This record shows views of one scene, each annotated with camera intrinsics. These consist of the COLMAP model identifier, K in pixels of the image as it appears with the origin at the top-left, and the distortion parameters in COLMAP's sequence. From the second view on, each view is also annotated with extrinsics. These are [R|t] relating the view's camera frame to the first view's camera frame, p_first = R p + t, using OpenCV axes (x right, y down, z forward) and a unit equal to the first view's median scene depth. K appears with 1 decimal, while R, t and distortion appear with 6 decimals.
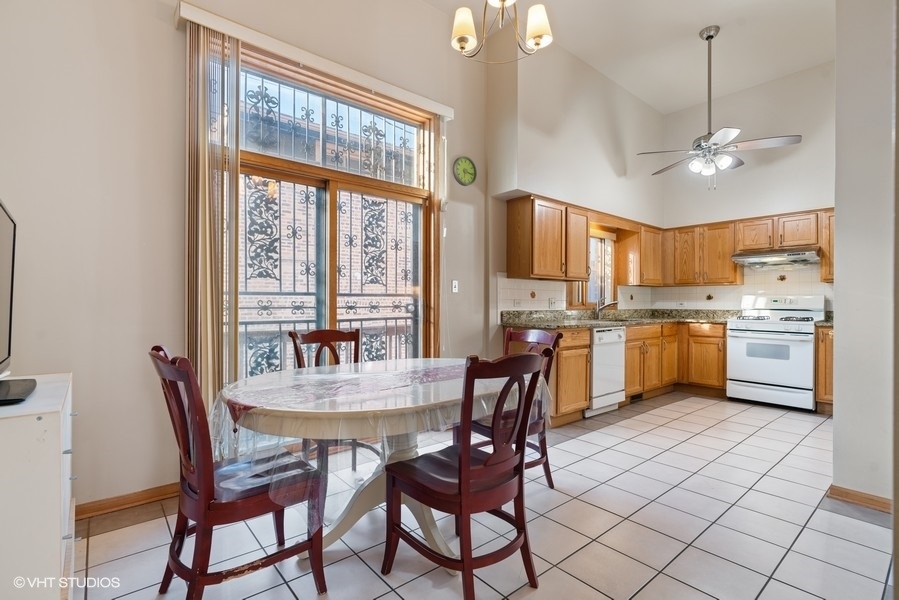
lens RADIAL K [[418.1, 0, 449.5], [0, 418.1, 300.0], [0, 0, 1]] dist [-0.001082, 0.000079]
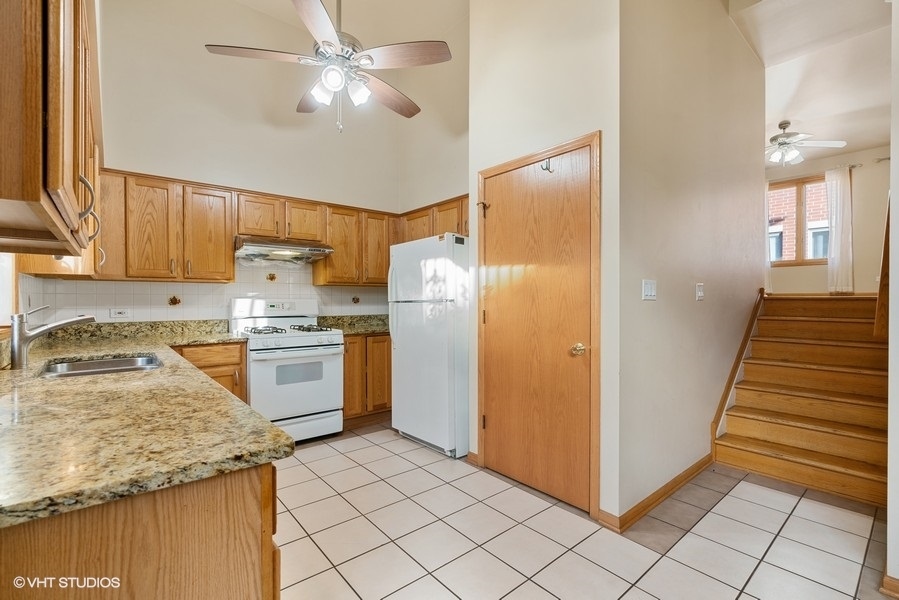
lens RADIAL K [[407.4, 0, 449.5], [0, 407.4, 300.0], [0, 0, 1]] dist [-0.001148, -0.000044]
pose [[0.004117, -0.005161, 0.999978, 0.019652], [-0.003562, 0.999980, 0.005176, -0.014053], [-0.999985, -0.003583, 0.004098, 0.670687]]
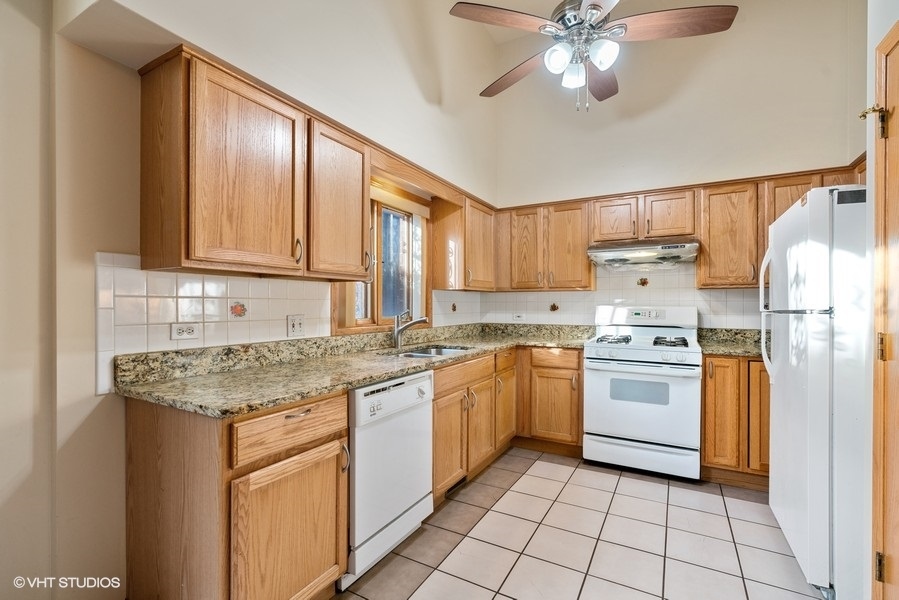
lens RADIAL K [[407.9, 0, 441.7], [0, 407.9, 303.6], [0, 0, 1]] dist [-0.003763, -0.000076]
pose [[0.940361, -0.002403, 0.340170, 0.228794], [0.001086, 0.999991, 0.004064, -0.018334], [-0.340177, -0.003452, 0.940355, 0.461146]]
